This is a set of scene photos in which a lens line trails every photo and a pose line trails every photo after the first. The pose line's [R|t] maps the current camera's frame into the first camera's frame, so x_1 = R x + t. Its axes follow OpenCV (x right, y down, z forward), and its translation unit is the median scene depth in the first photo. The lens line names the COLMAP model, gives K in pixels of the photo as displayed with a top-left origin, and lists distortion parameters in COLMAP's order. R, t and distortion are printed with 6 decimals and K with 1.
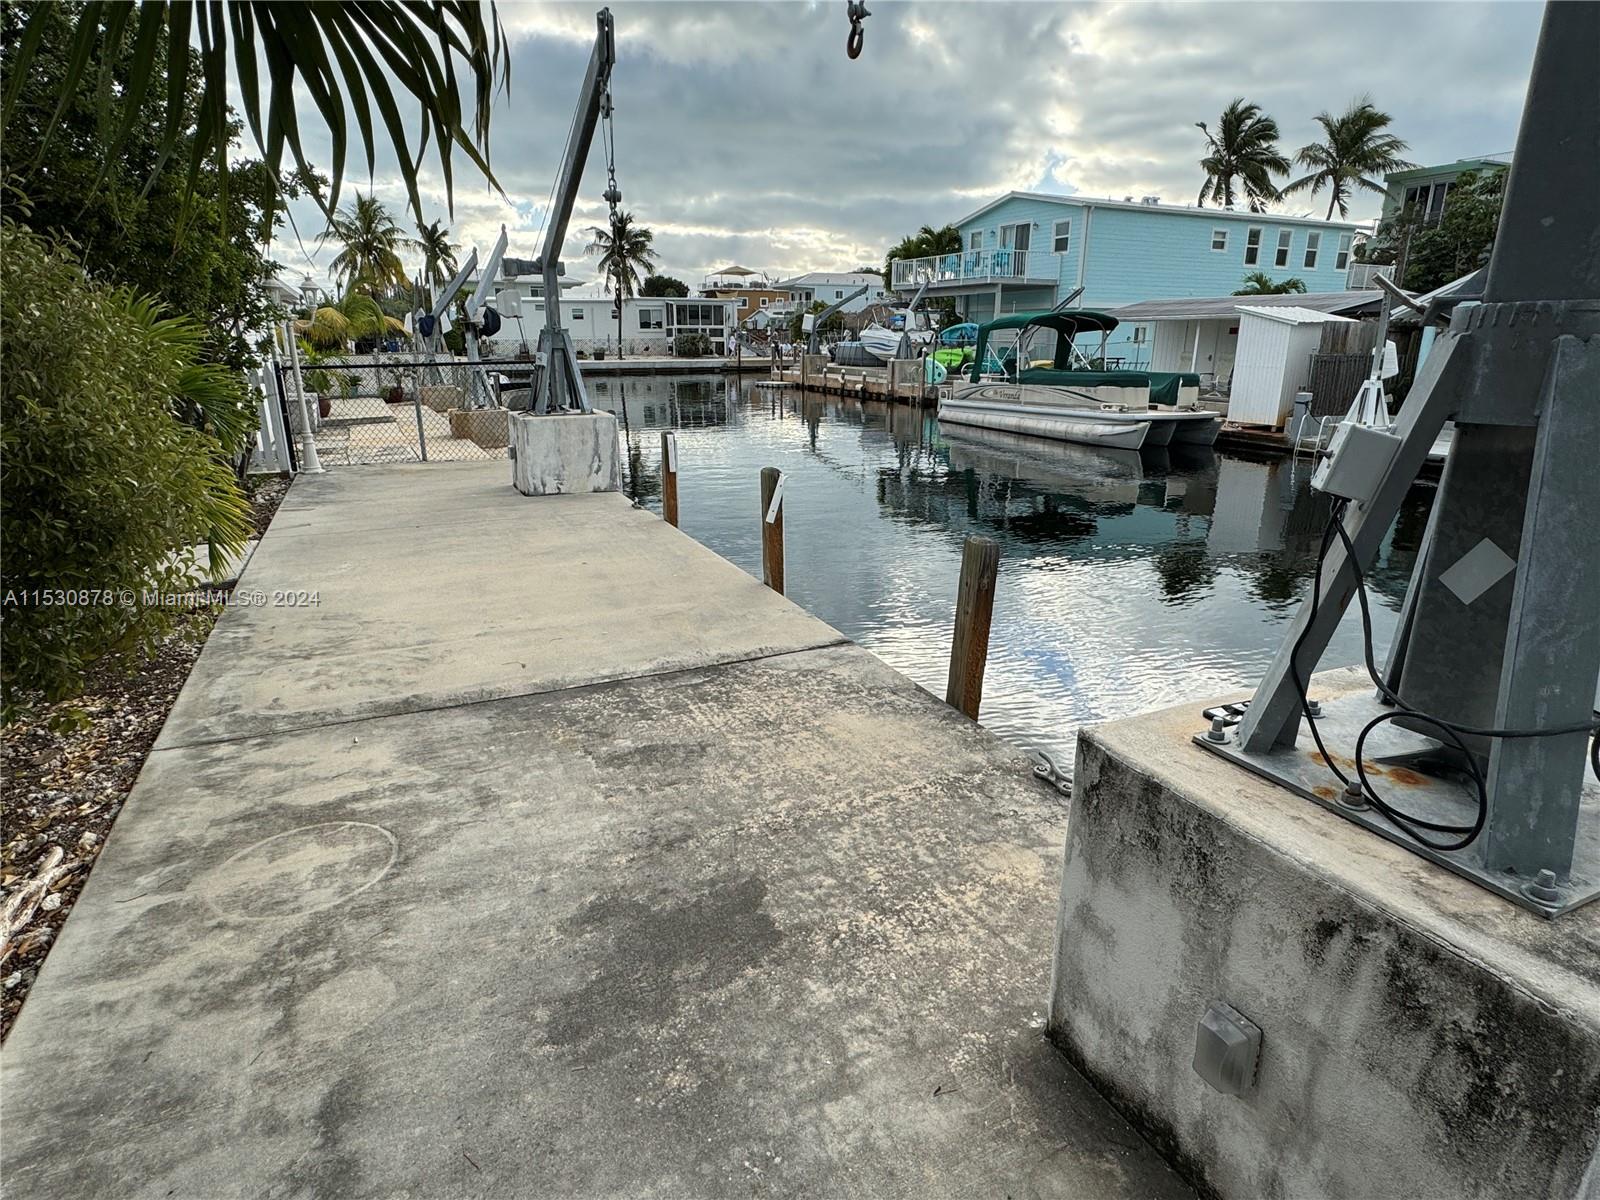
lens RADIAL K [[875.9, 0, 795.2], [0, 875.9, 601.0], [0, 0, 1]] dist [0.002112, -0.000524]
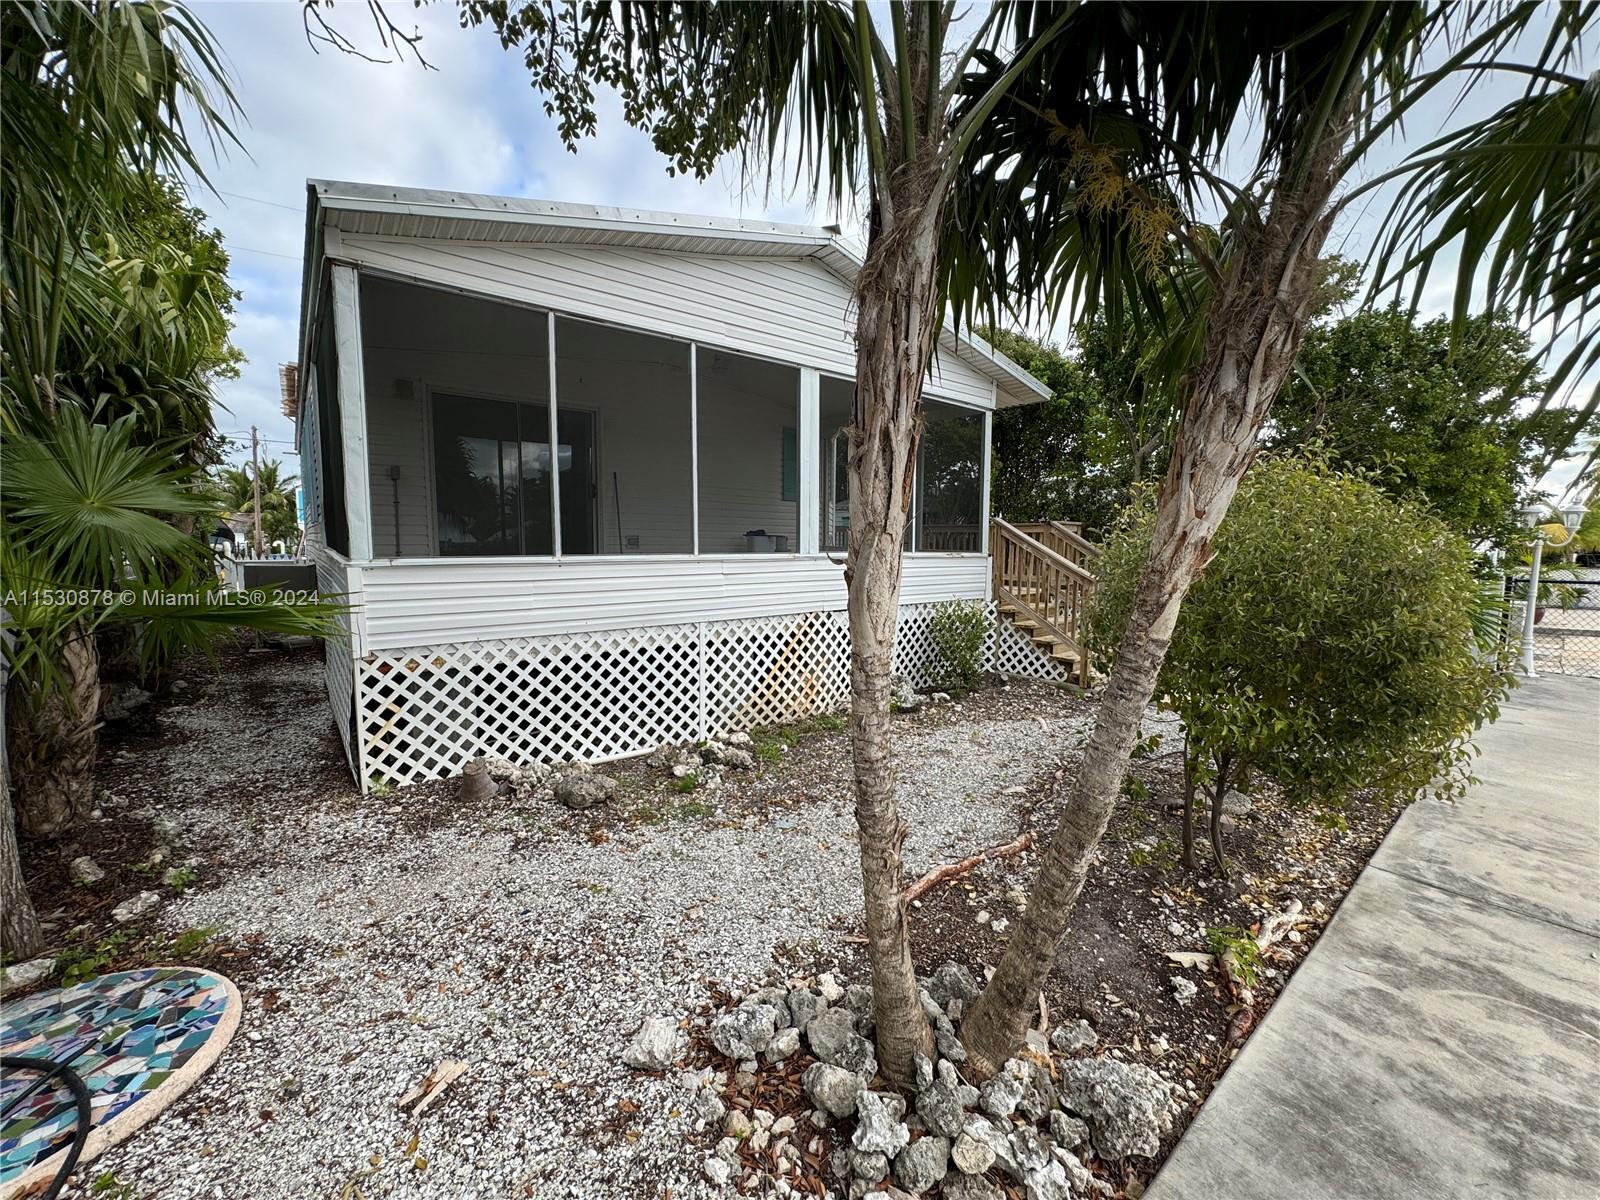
lens RADIAL K [[636.0, 0, 798.5], [0, 636.0, 599.2], [0, 0, 1]] dist [-0.001704, 0.000681]
pose [[0.239126, 0.090634, -0.966749, -0.061597], [-0.288932, 0.957175, 0.018269, 0.021233], [0.927004, 0.274957, 0.255073, -0.157217]]
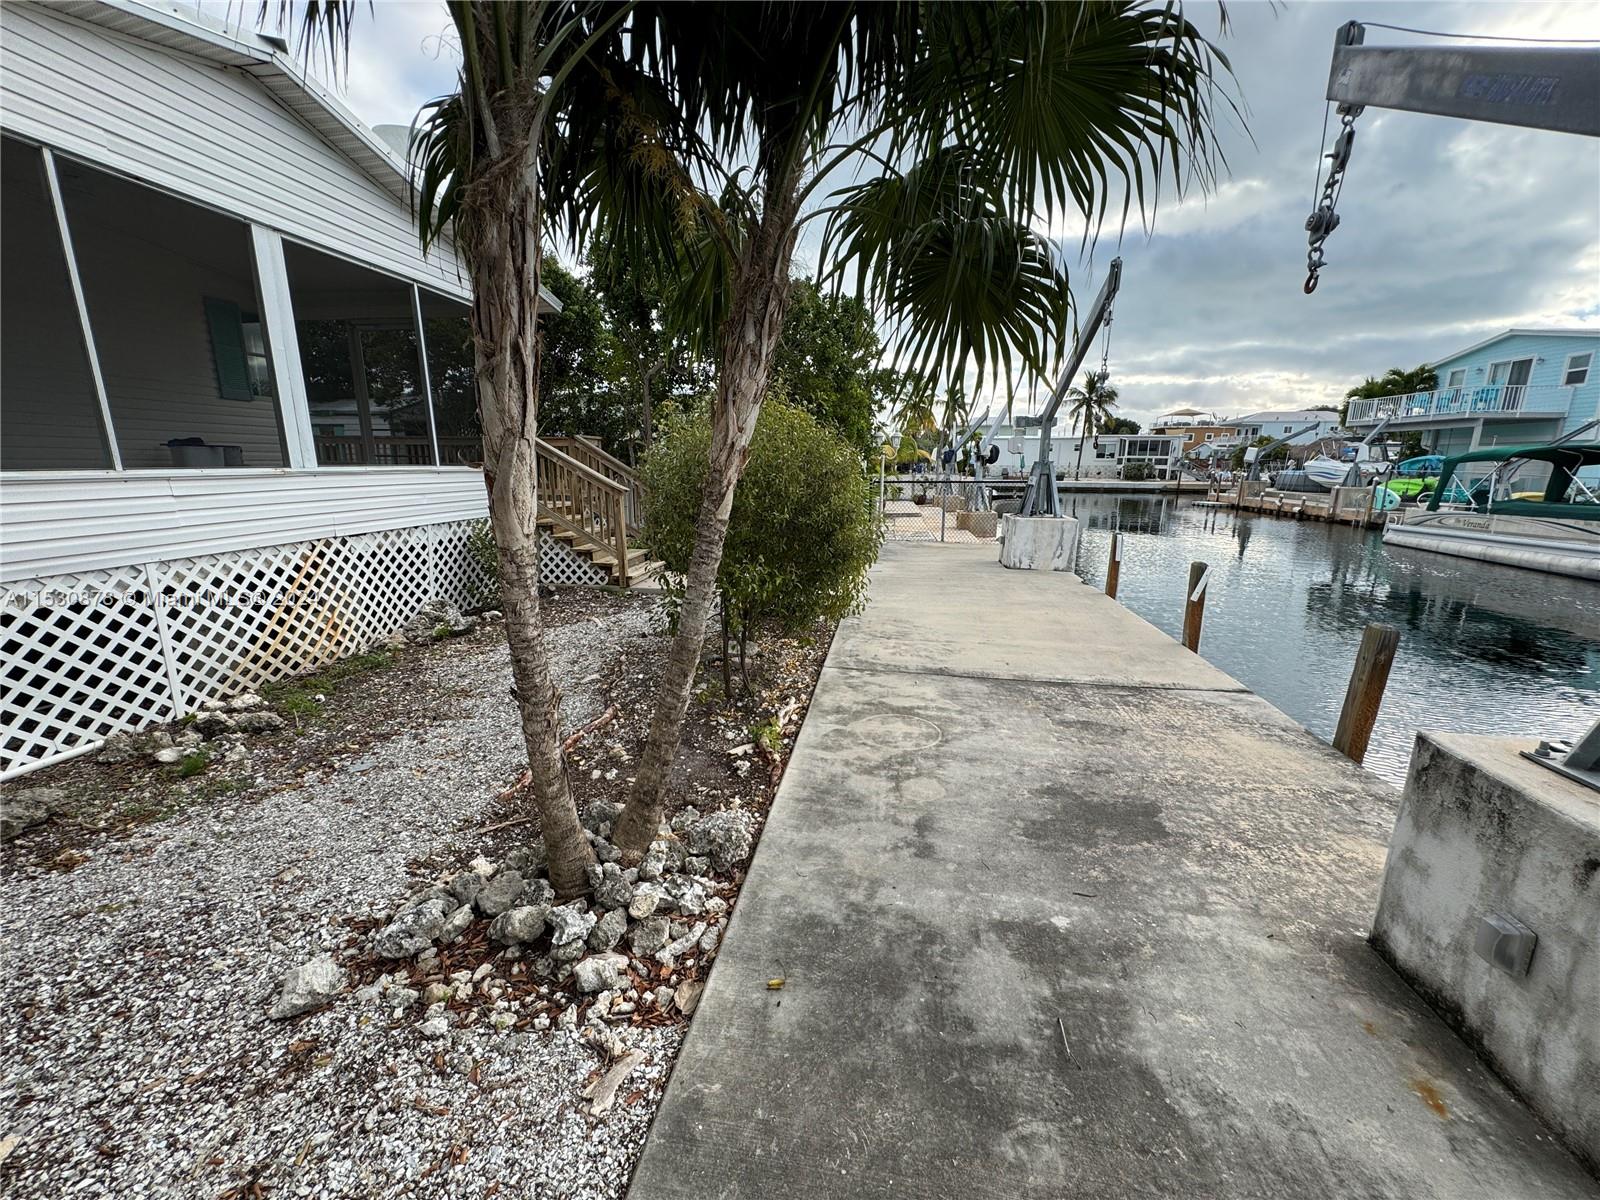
lens RADIAL K [[636.0, 0, 798.6], [0, 636.0, 599.2], [0, 0, 1]] dist [-0.001704, 0.000681]
pose [[0.829213, 0.125265, -0.544715, 0.000993], [-0.169271, 0.985077, -0.031147, 0.080514], [0.532685, 0.118032, 0.838042, -0.314881]]
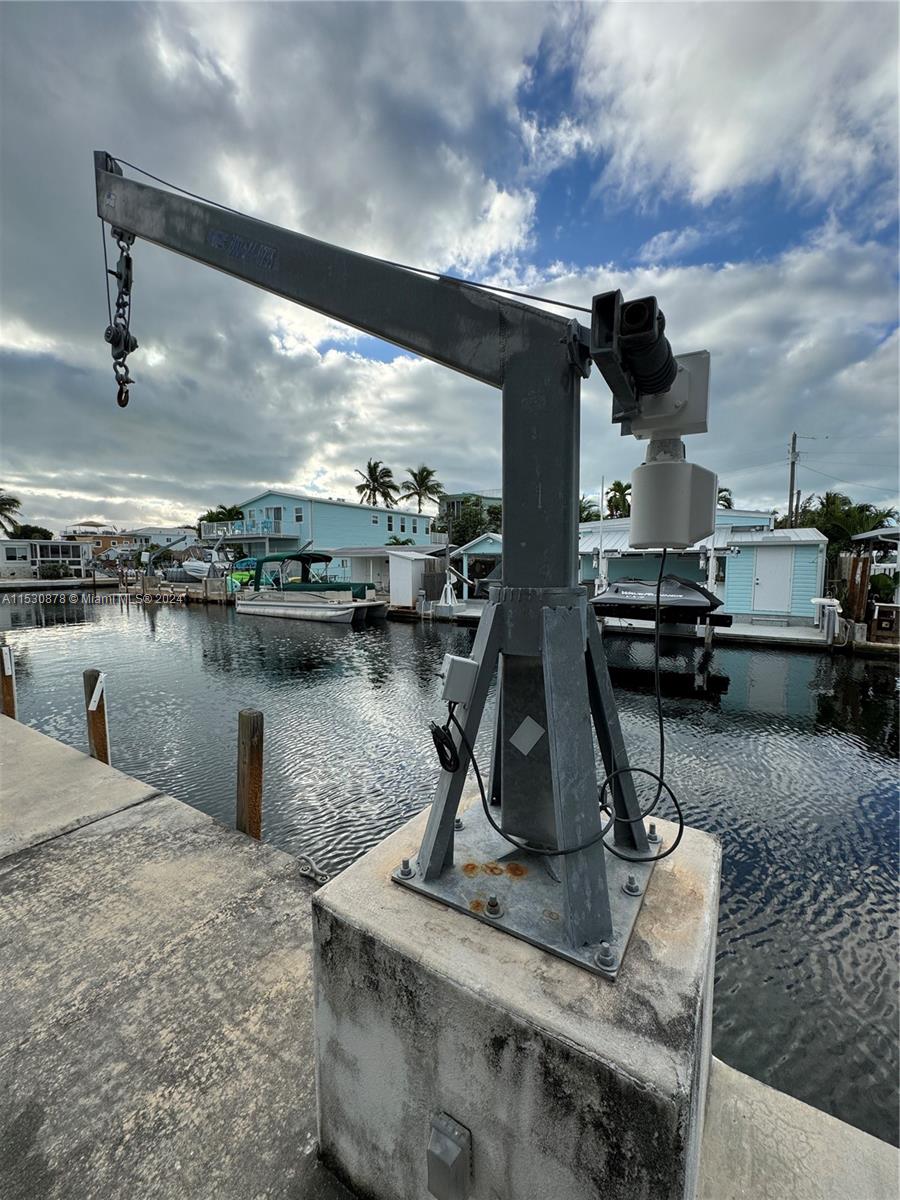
lens RADIAL K [[477.0, 0, 449.6], [0, 477.0, 598.6], [0, 0, 1]] dist [-0.001704, 0.000681]
pose [[0.839473, -0.046425, 0.541414, 0.077485], [0.162415, 0.972236, -0.168460, -0.077064], [-0.518561, 0.229351, 0.823706, 0.121529]]
